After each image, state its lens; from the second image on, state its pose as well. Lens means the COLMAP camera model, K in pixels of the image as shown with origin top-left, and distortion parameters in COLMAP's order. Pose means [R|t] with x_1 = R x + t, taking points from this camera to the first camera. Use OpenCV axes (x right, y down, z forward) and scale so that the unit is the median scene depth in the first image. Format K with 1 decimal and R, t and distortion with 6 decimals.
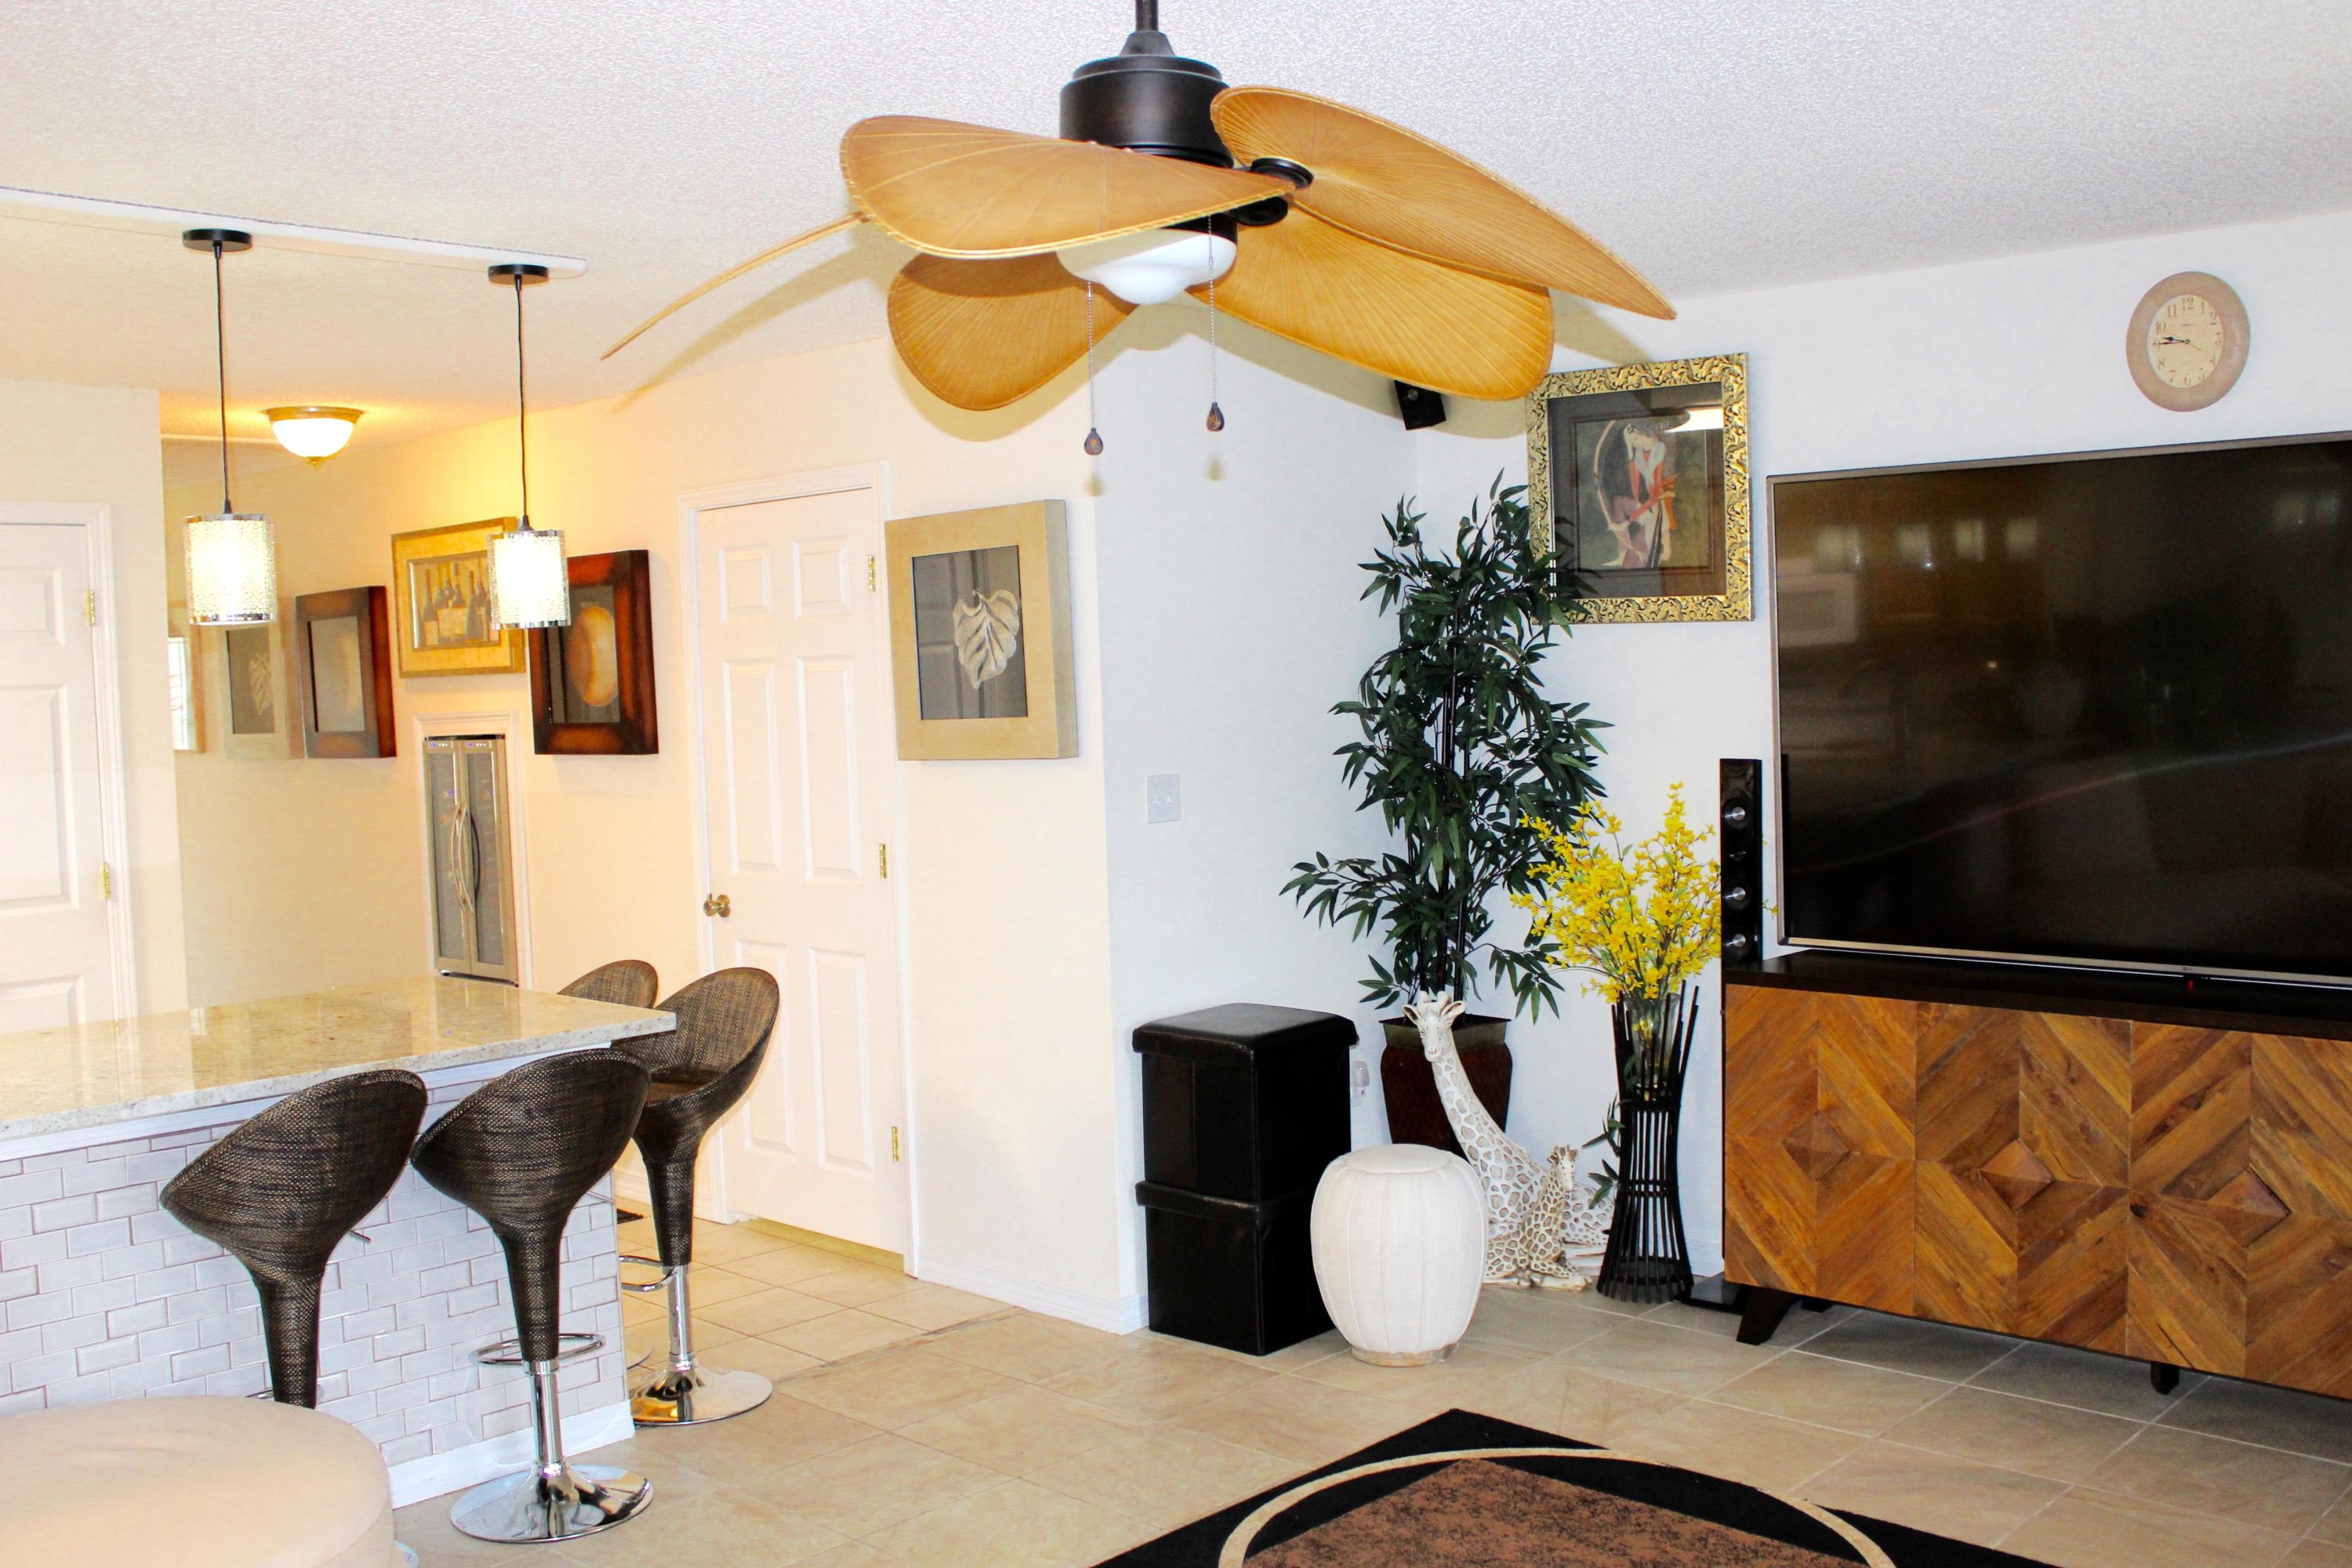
lens RADIAL K [[2180.2, 0, 1164.8], [0, 2180.2, 784.5], [0, 0, 1]] dist [-0.114314, 0.000000]
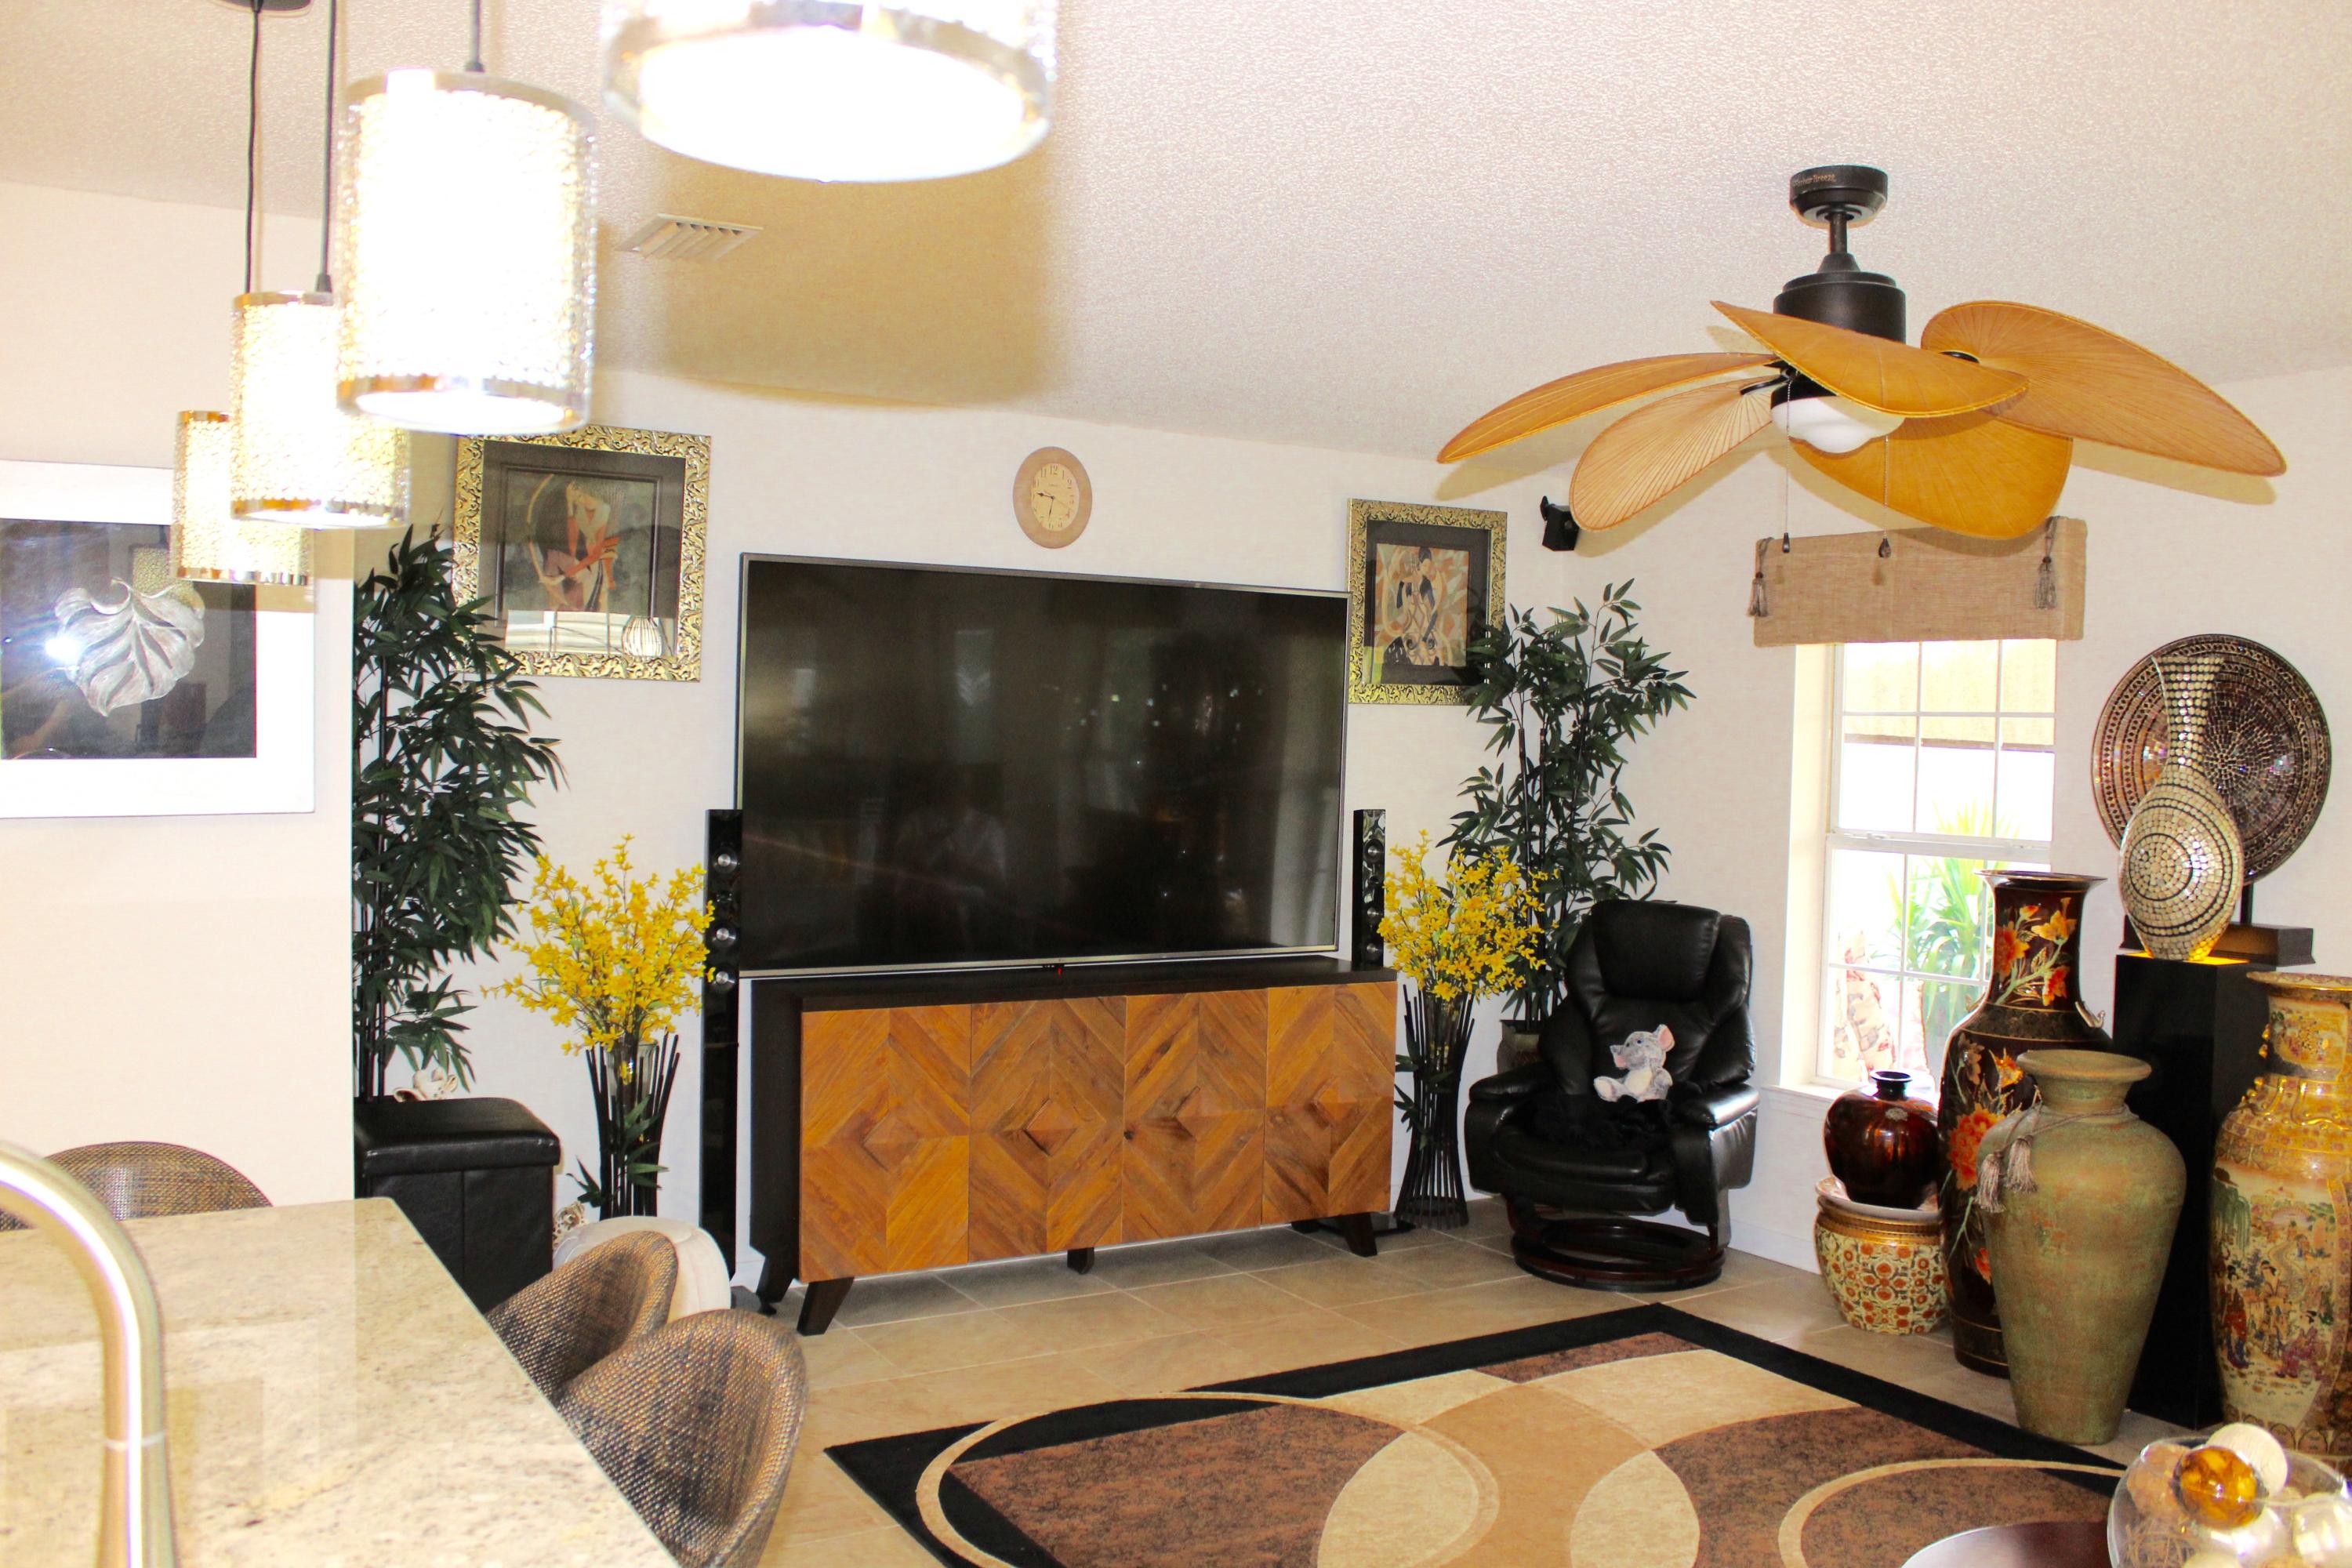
lens RADIAL K [[1938.0, 0, 1165.8], [0, 1938.0, 783.0], [0, 0, 1]] dist [-0.165286, 0.140766]
pose [[0.261231, 0.010961, 0.965214, -0.714386], [0.028206, 0.999422, -0.018983, -0.000747], [-0.964864, 0.032184, 0.260771, 0.629568]]
